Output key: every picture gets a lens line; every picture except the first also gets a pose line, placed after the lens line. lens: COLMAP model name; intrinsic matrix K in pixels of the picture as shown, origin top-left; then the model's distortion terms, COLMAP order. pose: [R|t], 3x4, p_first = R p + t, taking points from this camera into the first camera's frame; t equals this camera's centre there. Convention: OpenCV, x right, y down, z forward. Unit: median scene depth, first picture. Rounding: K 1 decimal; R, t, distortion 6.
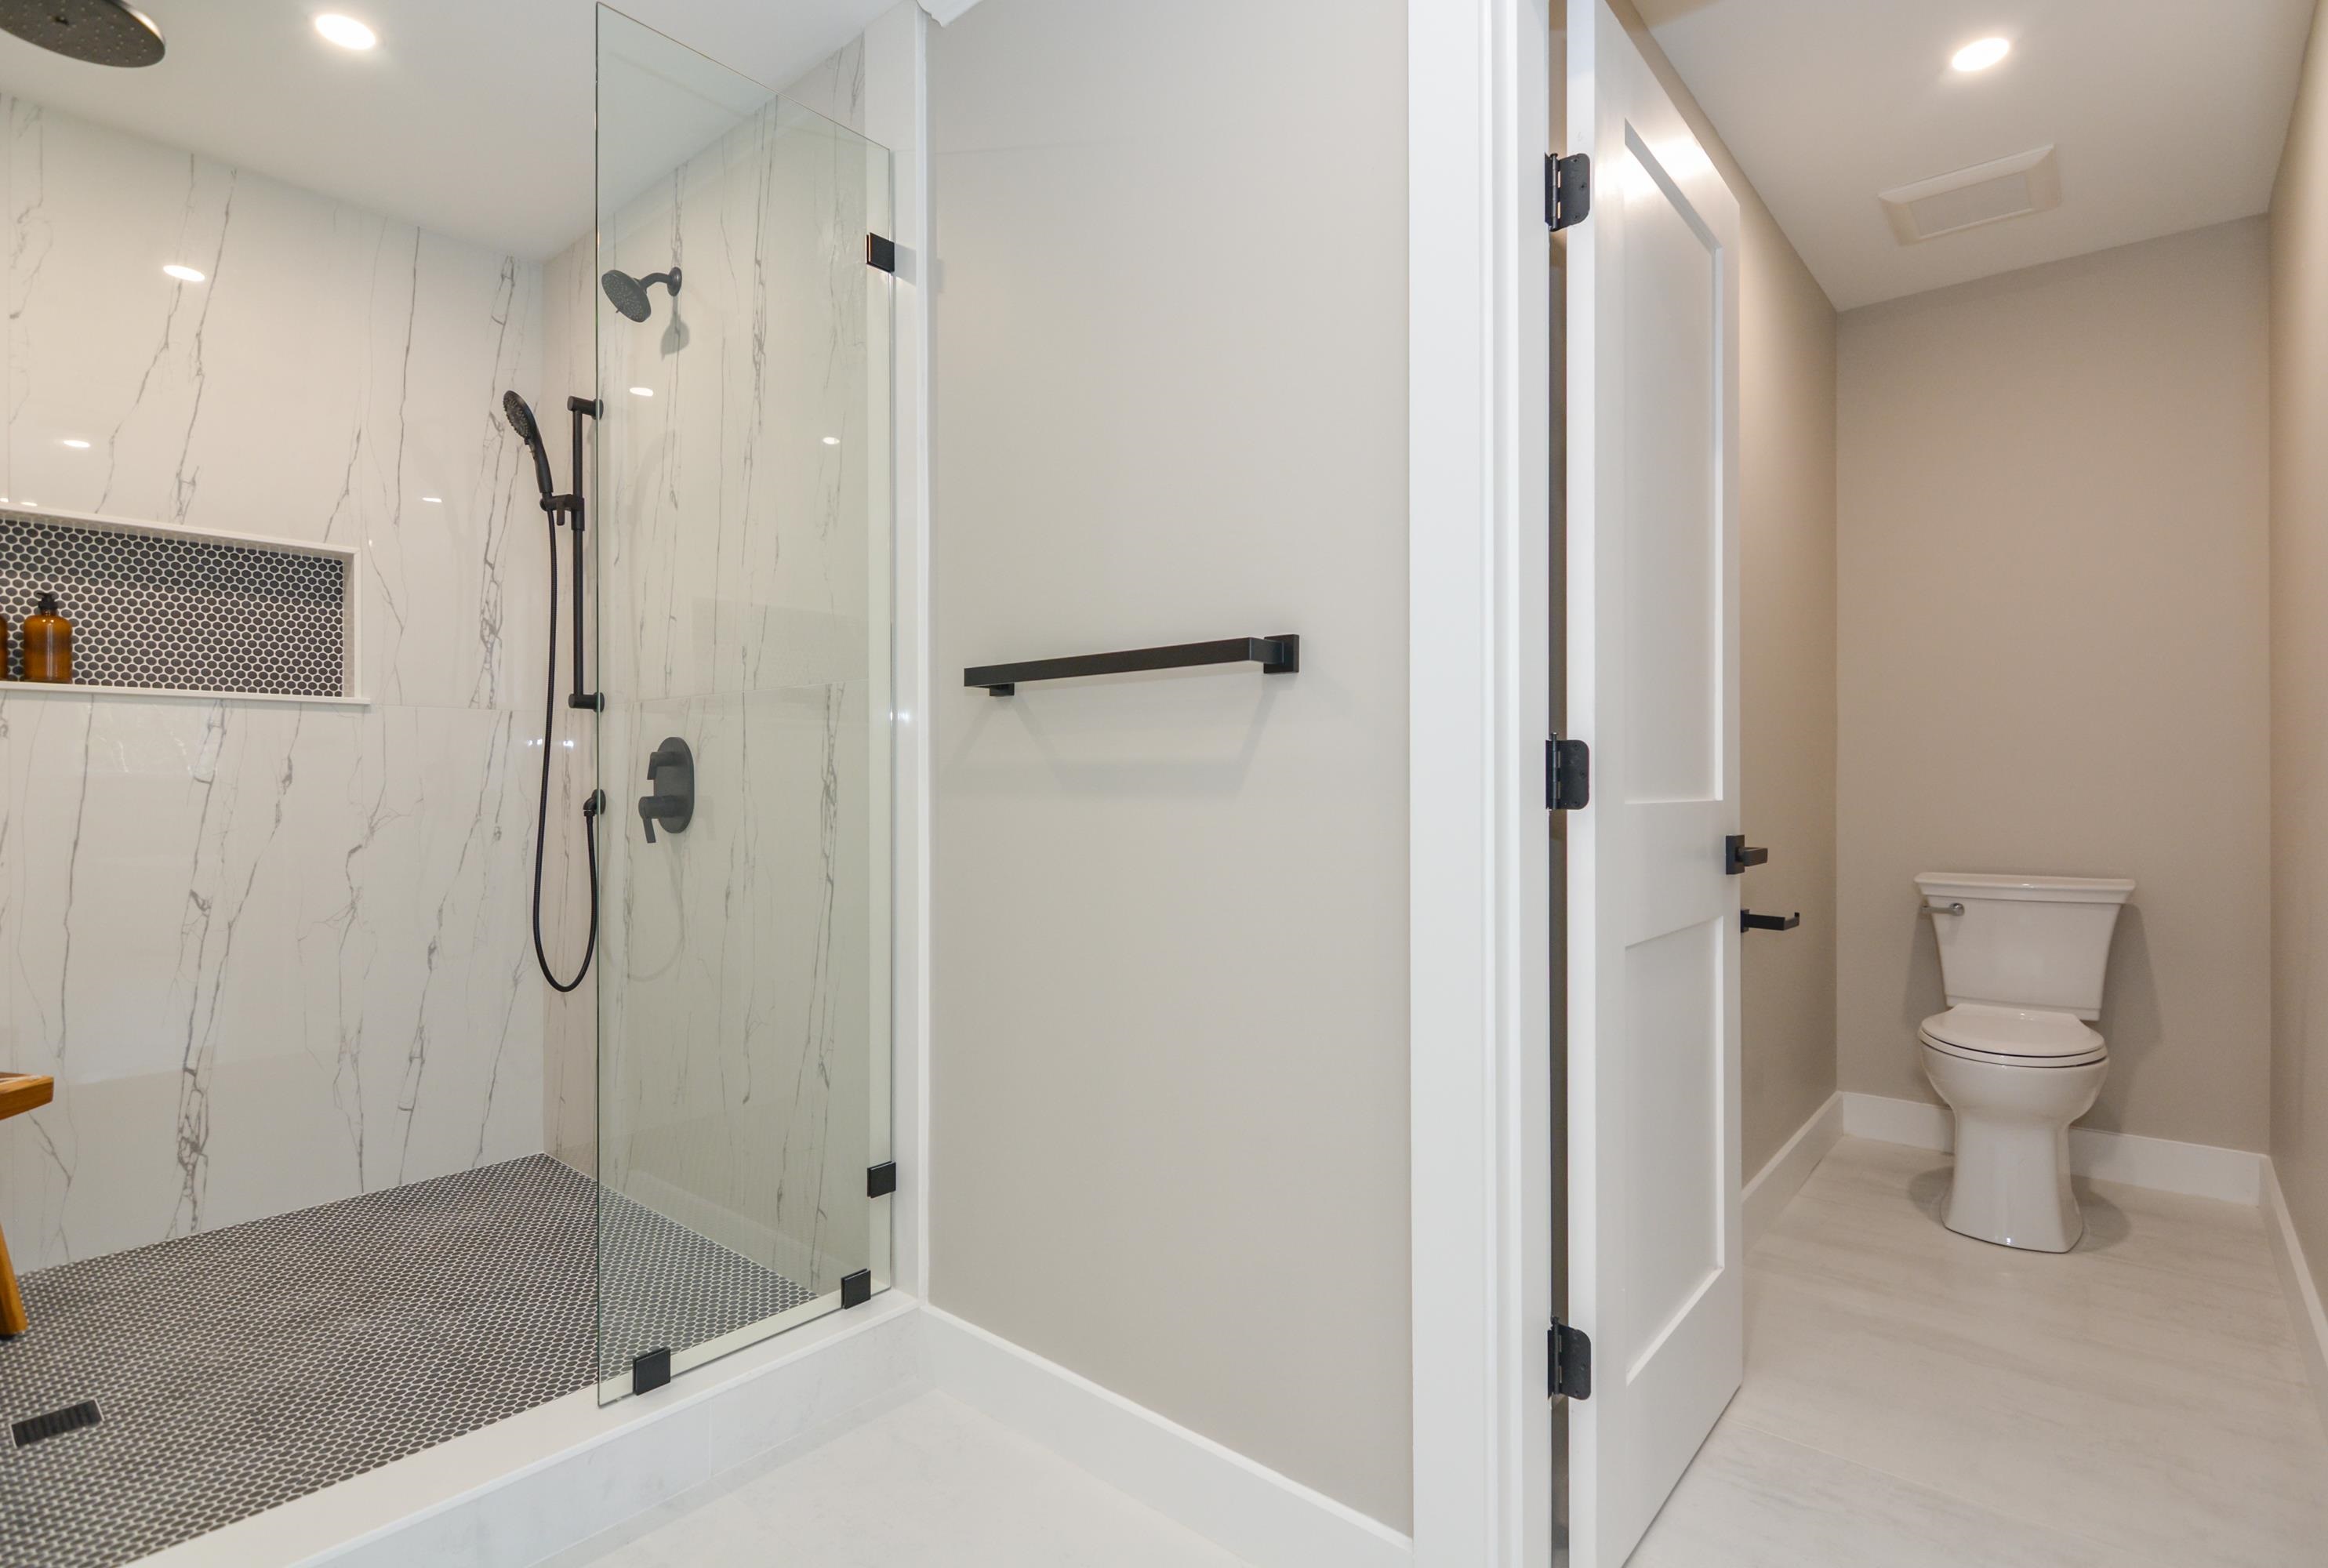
lens RADIAL K [[1132.6, 0, 1164.0], [0, 1132.6, 784.0], [0, 0, 1]] dist [-0.001729, -0.000580]
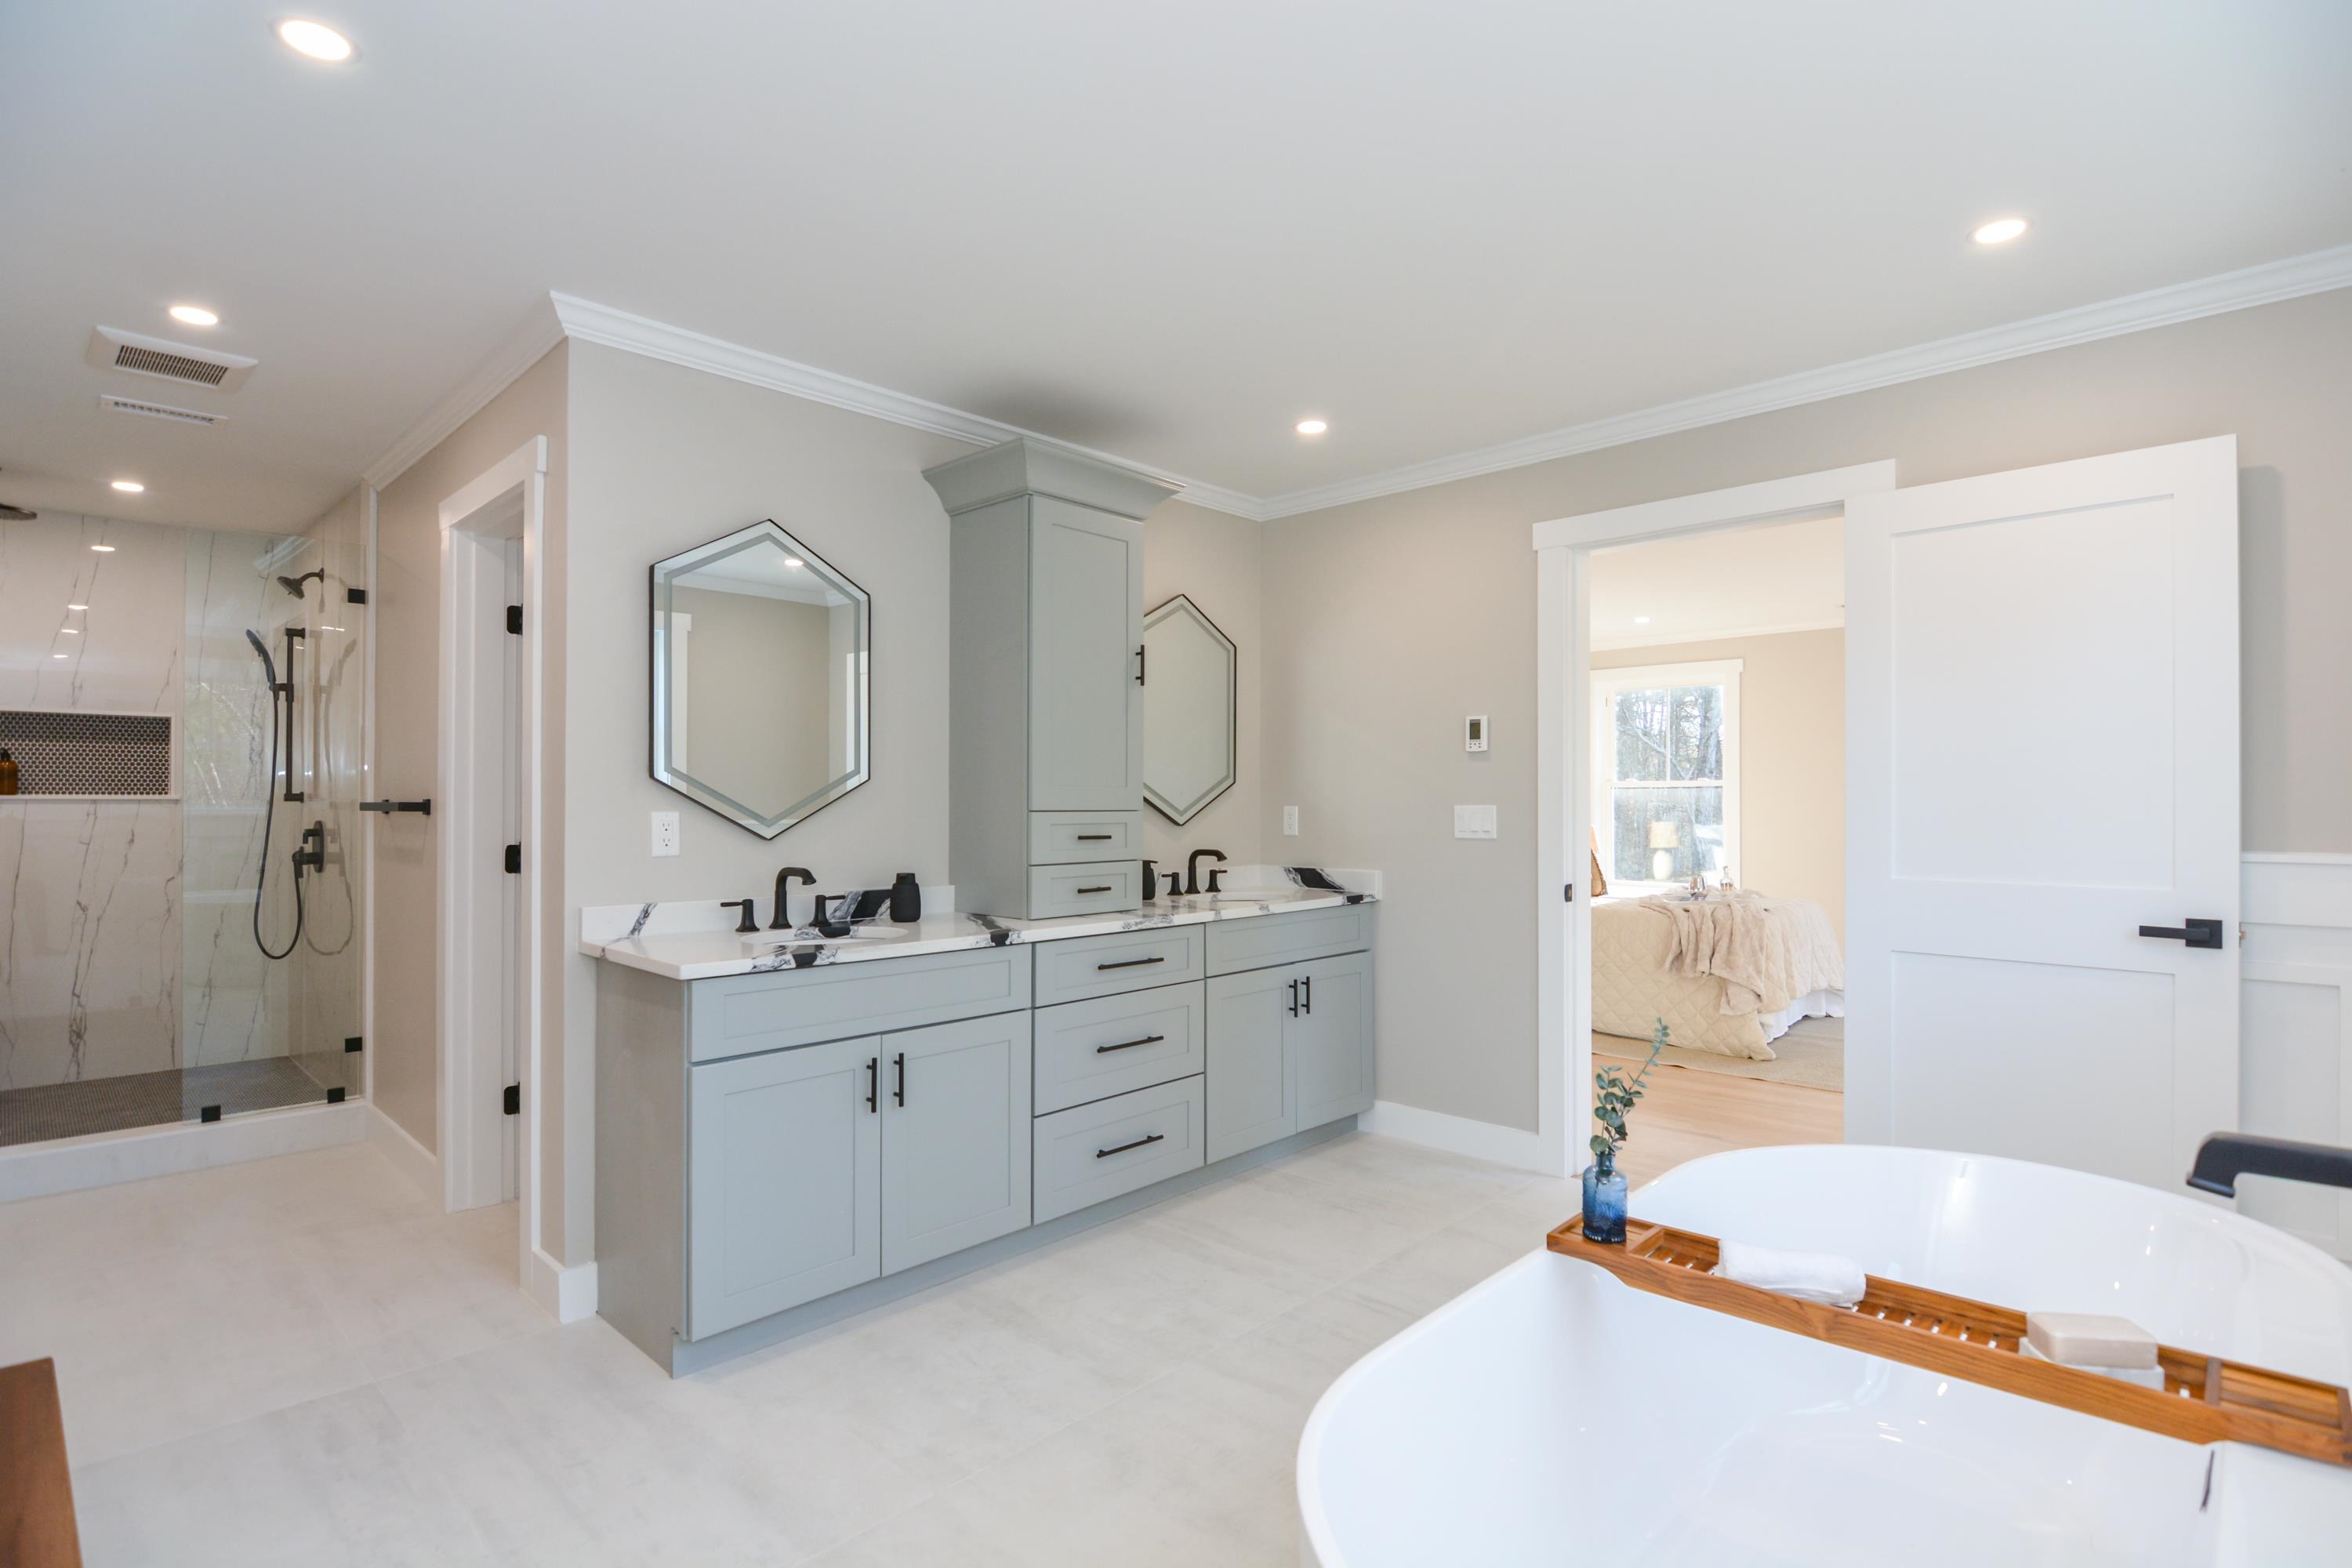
lens RADIAL K [[1129.8, 0, 1176.0], [0, 1129.8, 784.0], [0, 0, 1]] dist [-0.016066, -0.000490]
pose [[0.998173, -0.000420, -0.060417, 1.048333], [-0.000222, 0.999944, -0.010615, -0.079138], [0.060418, 0.010609, 0.998117, -0.723917]]
